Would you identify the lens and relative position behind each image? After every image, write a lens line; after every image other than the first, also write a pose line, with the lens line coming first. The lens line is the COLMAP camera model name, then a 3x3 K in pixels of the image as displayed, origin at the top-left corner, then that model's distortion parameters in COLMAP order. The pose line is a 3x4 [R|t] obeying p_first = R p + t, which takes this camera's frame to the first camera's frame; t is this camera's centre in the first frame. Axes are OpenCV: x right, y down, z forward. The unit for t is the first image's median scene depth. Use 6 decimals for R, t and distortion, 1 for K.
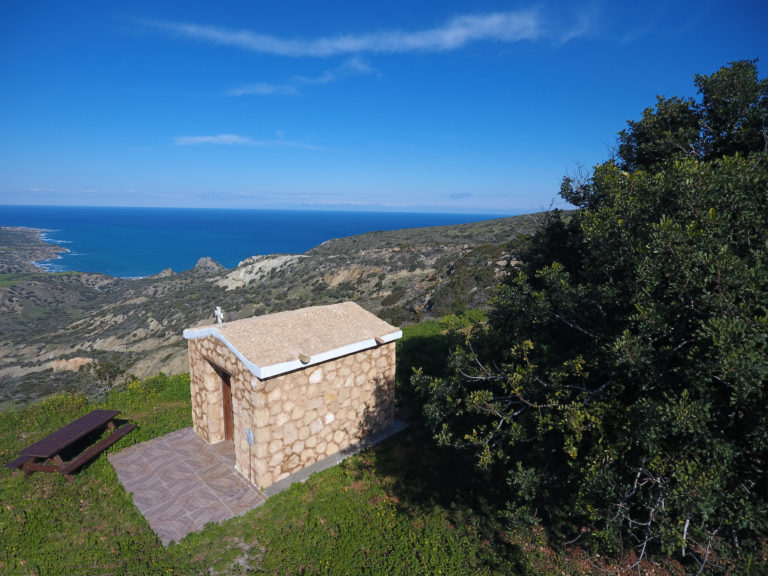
lens RADIAL K [[444.7, 0, 378.5], [0, 444.7, 288.1], [0, 0, 1]] dist [-0.005570, 0.000431]
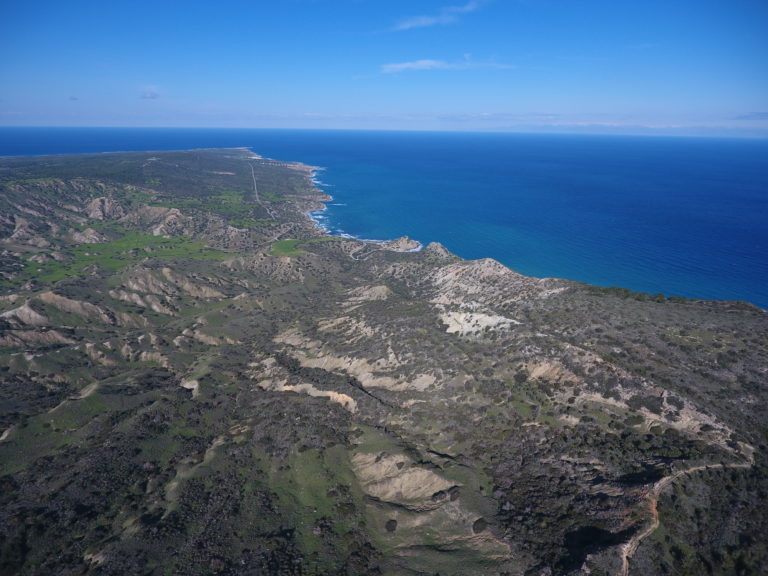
lens RADIAL K [[444.7, 0, 380.4], [0, 444.7, 295.2], [0, 0, 1]] dist [-0.005570, 0.000431]
pose [[0.877621, 0.154587, -0.453744, 0.032002], [-0.081903, 0.981012, 0.175807, -0.308299], [0.472306, -0.117128, 0.873618, -0.138670]]
